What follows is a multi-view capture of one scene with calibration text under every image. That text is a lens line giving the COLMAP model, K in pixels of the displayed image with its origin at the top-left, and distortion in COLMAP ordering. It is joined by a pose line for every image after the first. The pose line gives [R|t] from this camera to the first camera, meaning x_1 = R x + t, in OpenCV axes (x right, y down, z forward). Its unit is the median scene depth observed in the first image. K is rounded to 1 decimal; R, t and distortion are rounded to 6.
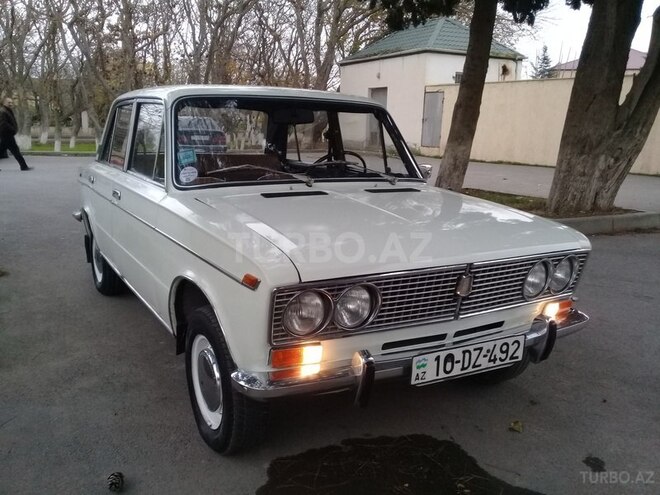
lens RADIAL K [[587.9, 0, 329.9], [0, 587.9, 247.9], [0, 0, 1]] dist [0.002921, 0.003388]
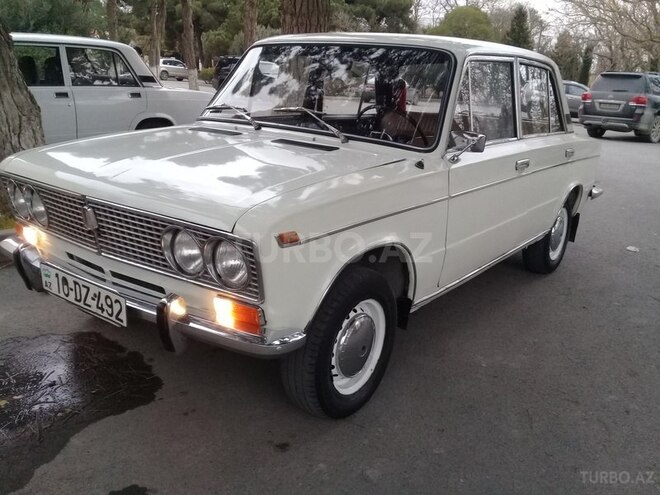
lens RADIAL K [[587.9, 0, 328.3], [0, 587.9, 245.6], [0, 0, 1]] dist [0.002921, 0.003388]
pose [[0.393751, 0.231039, -0.889709, 1.216541], [-0.216524, 0.963975, 0.154499, -0.126184], [0.893352, 0.131809, 0.429591, 0.902331]]
